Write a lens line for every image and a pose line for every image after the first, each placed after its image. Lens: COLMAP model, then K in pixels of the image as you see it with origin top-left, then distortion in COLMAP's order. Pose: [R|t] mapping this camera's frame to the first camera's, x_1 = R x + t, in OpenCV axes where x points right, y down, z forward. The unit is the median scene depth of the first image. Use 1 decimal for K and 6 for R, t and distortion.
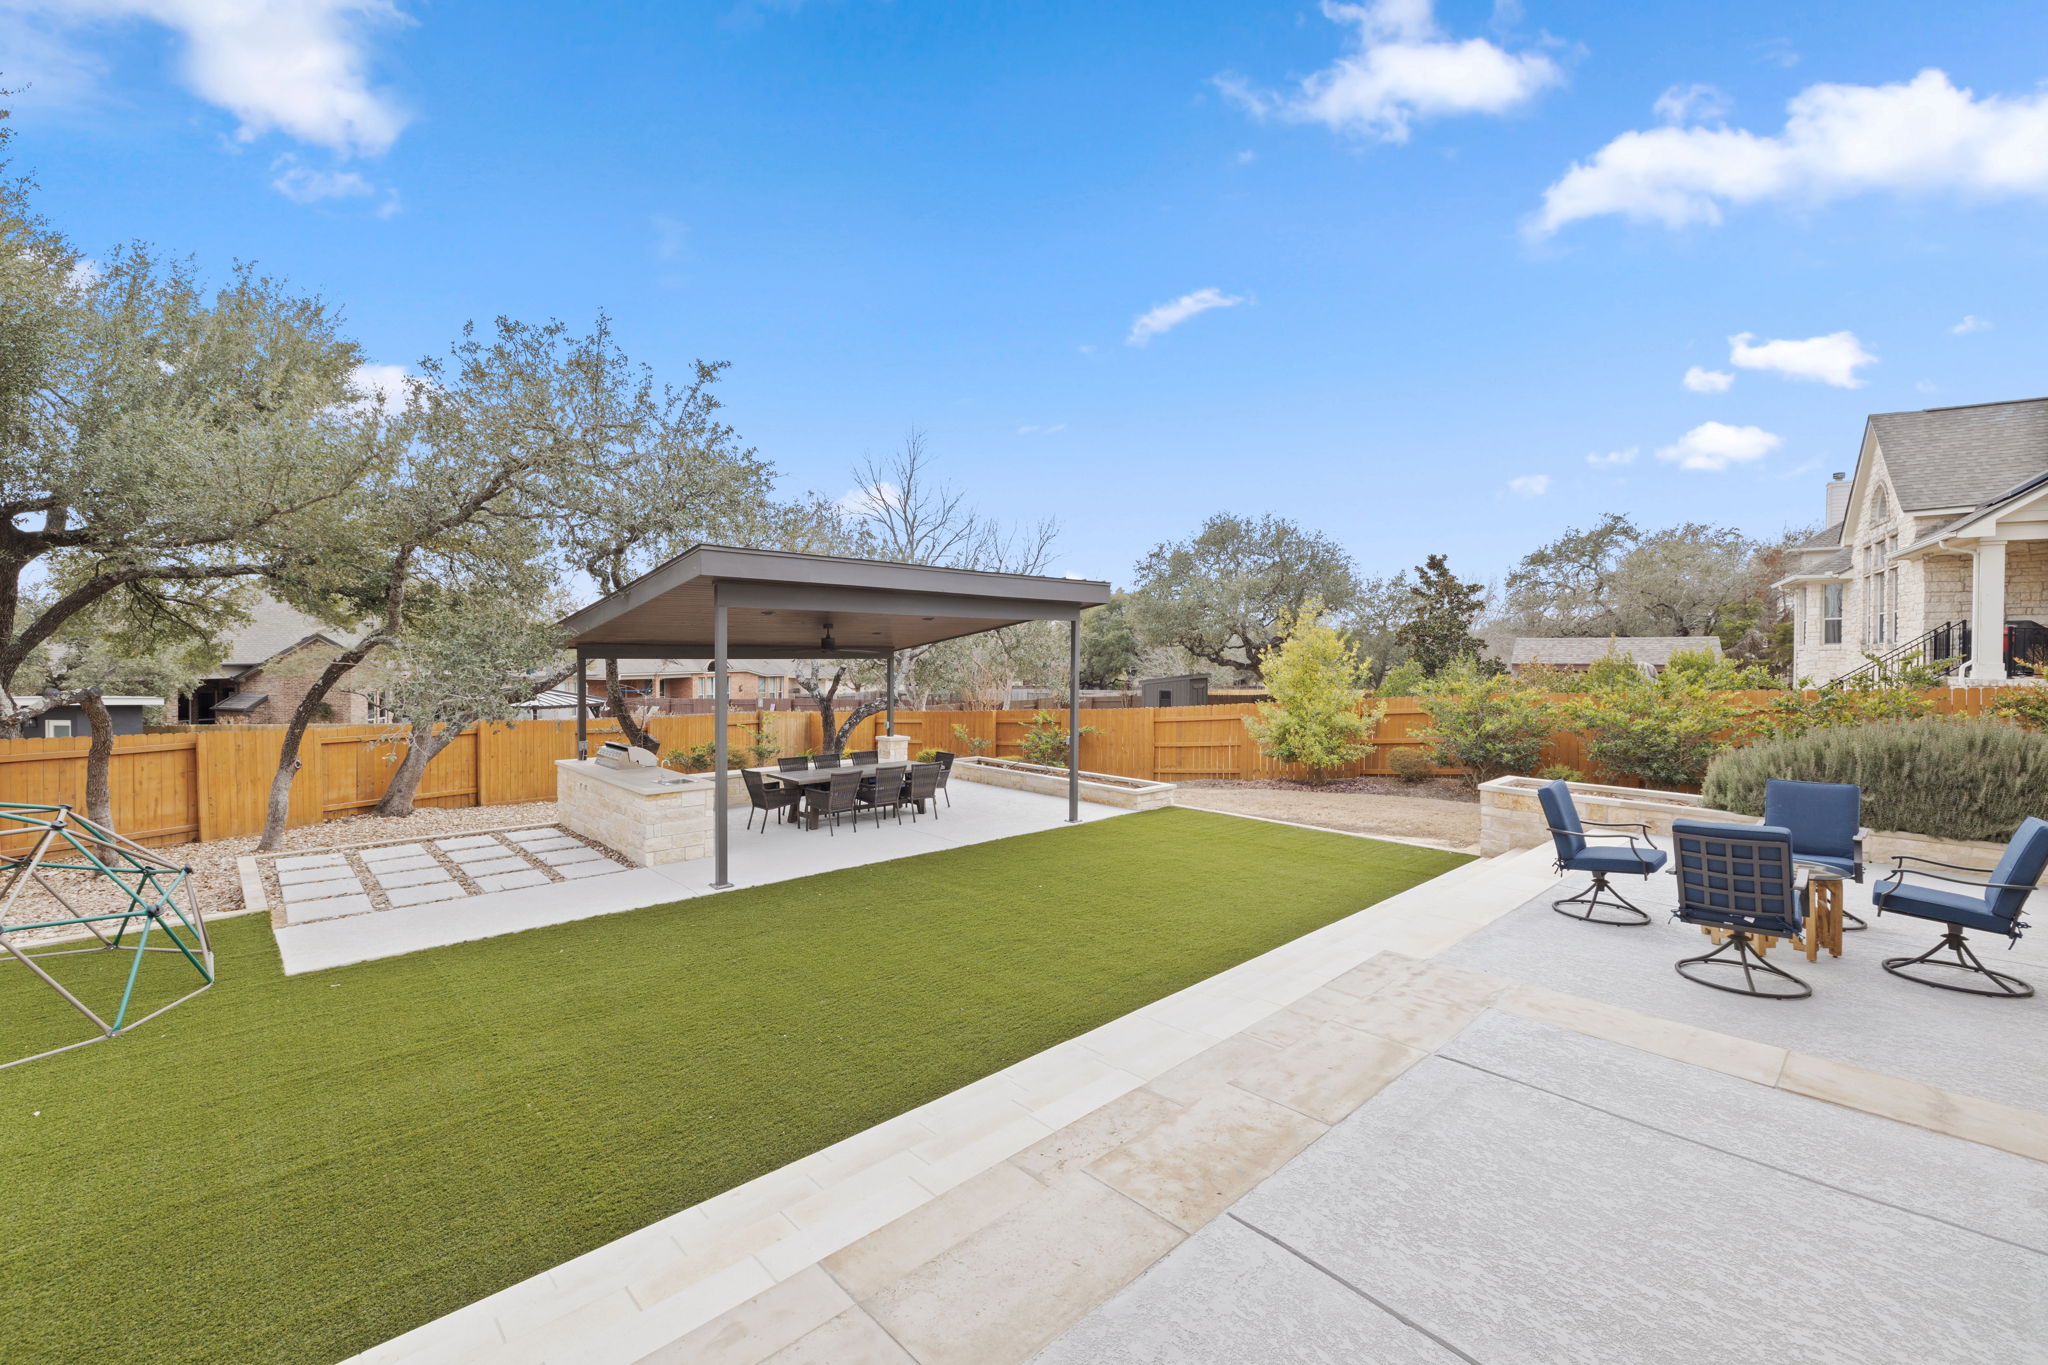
lens RADIAL K [[868.1, 0, 1012.3], [0, 868.1, 664.9], [0, 0, 1]] dist [-0.002614, -0.000126]
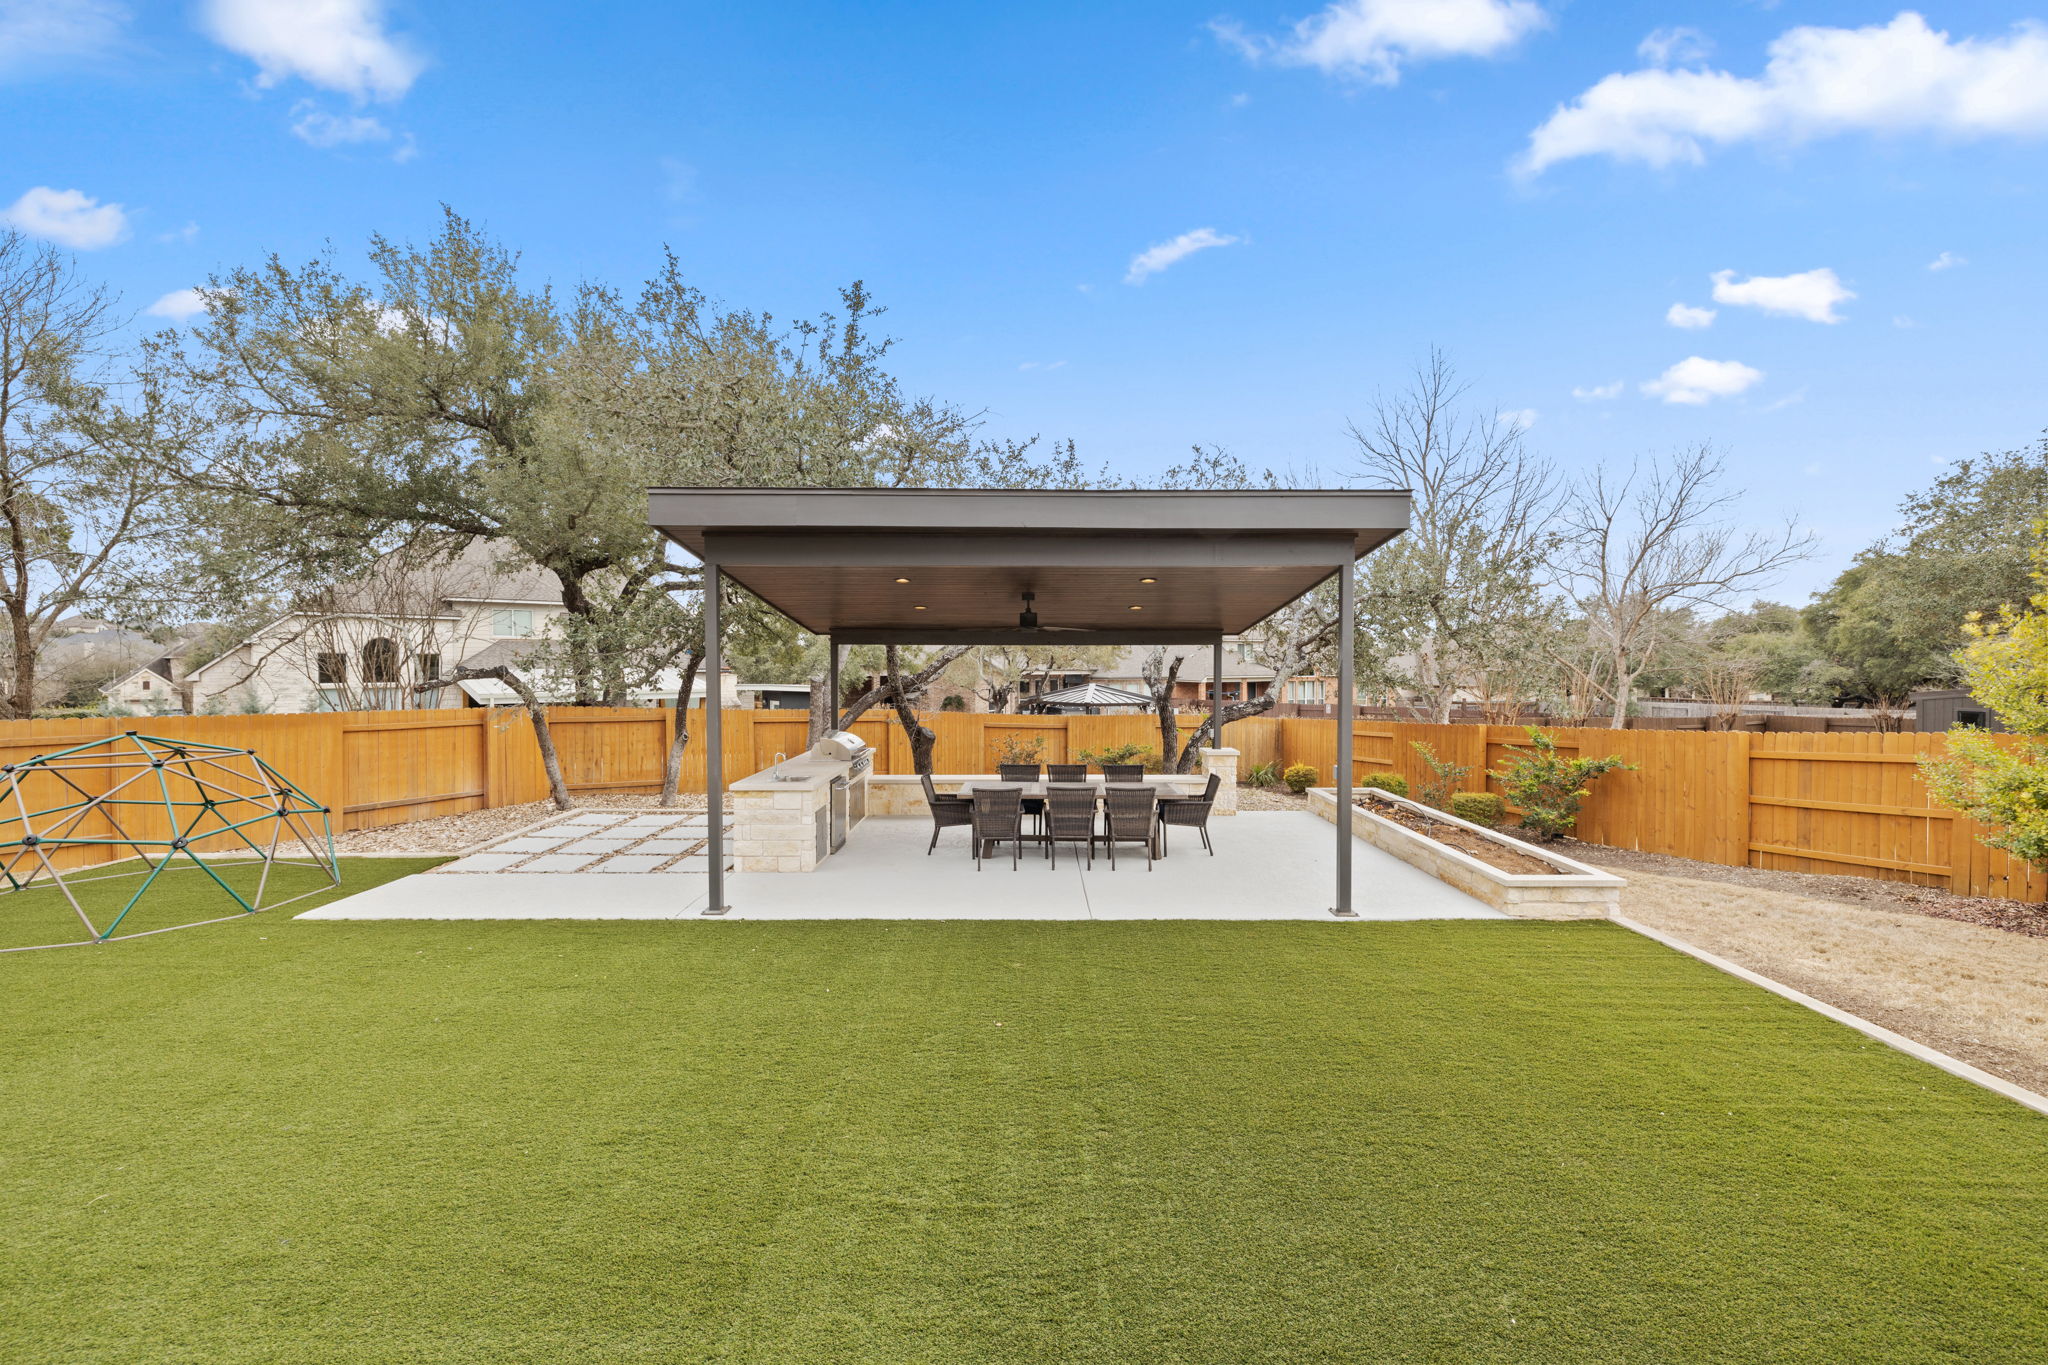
lens RADIAL K [[868.1, 0, 1012.3], [0, 868.1, 664.9], [0, 0, 1]] dist [-0.002614, -0.000126]
pose [[0.733161, 0.001644, -0.680054, 0.281209], [-0.007775, 0.999952, -0.005965, 0.018846], [0.680011, 0.009661, 0.733138, 0.397960]]
